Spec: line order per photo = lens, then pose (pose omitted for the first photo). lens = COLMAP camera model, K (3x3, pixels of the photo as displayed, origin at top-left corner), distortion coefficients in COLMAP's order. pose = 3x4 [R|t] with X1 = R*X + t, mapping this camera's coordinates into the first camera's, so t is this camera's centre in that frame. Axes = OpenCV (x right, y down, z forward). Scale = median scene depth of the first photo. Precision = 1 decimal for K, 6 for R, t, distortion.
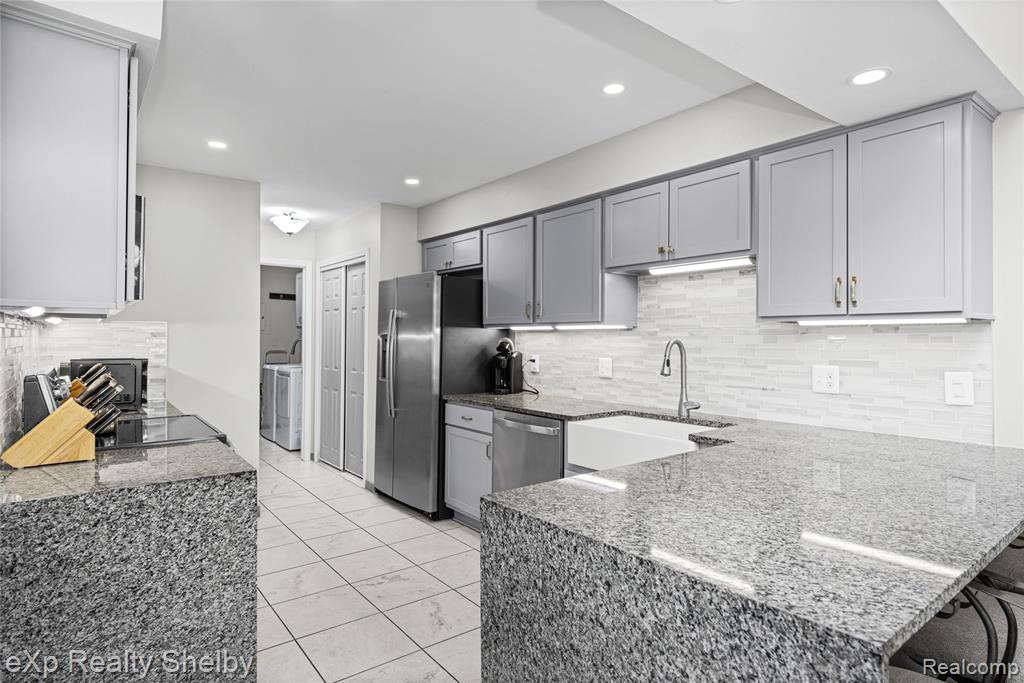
lens RADIAL K [[565.3, 0, 511.5], [0, 565.3, 336.6], [0, 0, 1]] dist [-0.000856, 0.000100]
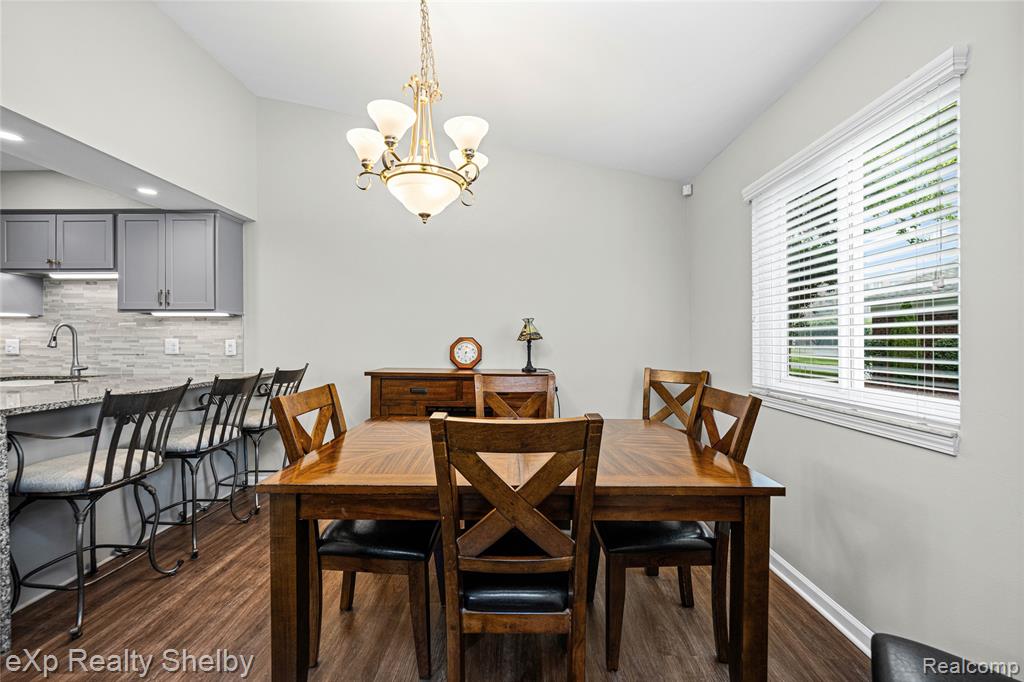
lens RADIAL K [[432.7, 0, 508.6], [0, 432.7, 344.4], [0, 0, 1]] dist [-0.001350, -0.000045]
pose [[0.635755, -0.004930, 0.771875, 0.154497], [-0.001573, 0.999969, 0.007682, 0.049110], [-0.771889, -0.006098, 0.635728, -0.605302]]
